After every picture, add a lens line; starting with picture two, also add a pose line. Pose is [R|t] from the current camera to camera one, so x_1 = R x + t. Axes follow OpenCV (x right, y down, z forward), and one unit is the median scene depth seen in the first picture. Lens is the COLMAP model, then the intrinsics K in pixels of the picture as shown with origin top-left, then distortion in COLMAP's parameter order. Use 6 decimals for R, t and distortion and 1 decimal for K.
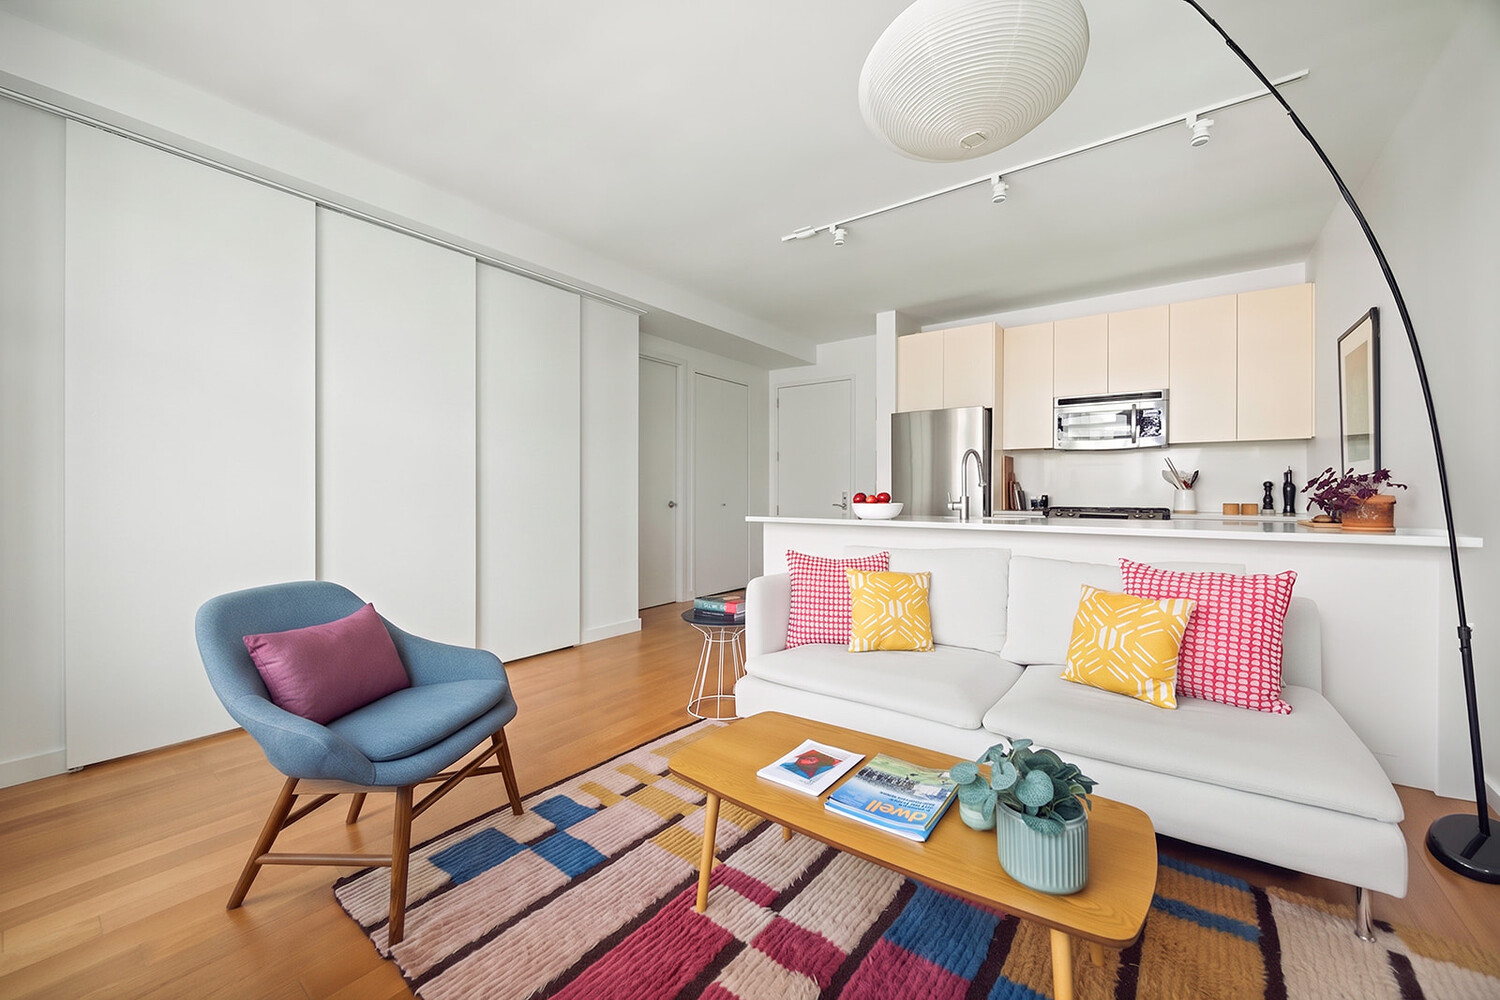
lens RADIAL K [[579.6, 0, 728.3], [0, 579.6, 492.9], [0, 0, 1]] dist [-0.007036, -0.000397]
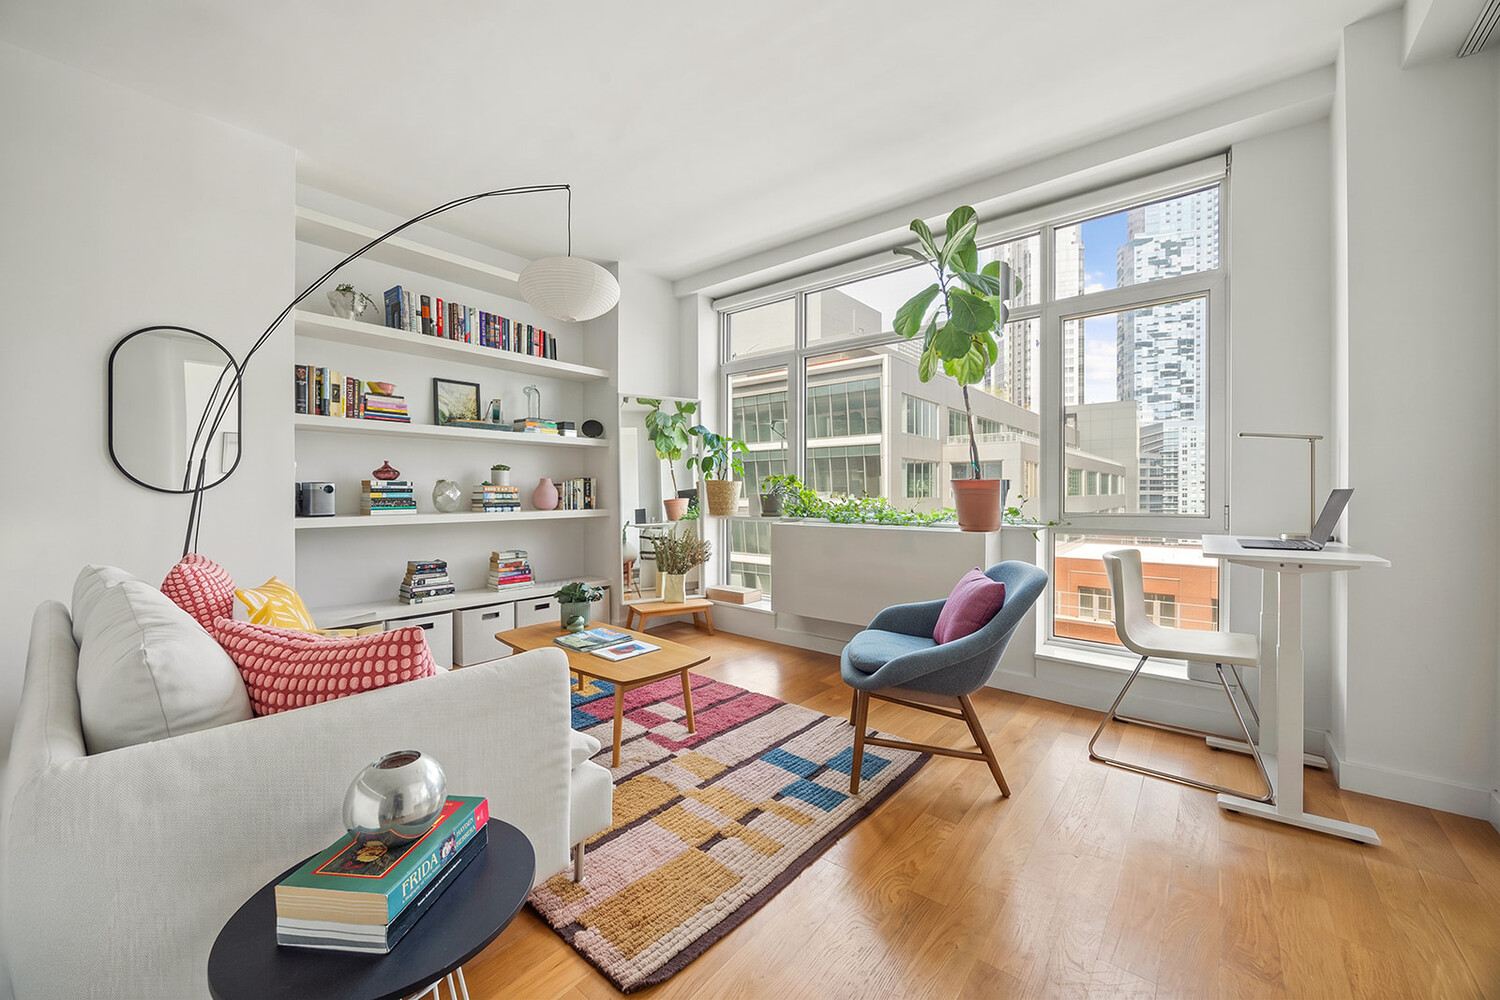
lens RADIAL K [[568.2, 0, 738.9], [0, 568.2, 495.2], [0, 0, 1]] dist [0.003036, 0.000115]
pose [[-0.998705, -0.006401, 0.050477, -0.127955], [-0.006014, 0.999951, 0.007812, 0.001249], [-0.050525, 0.007498, -0.998695, 1.300568]]
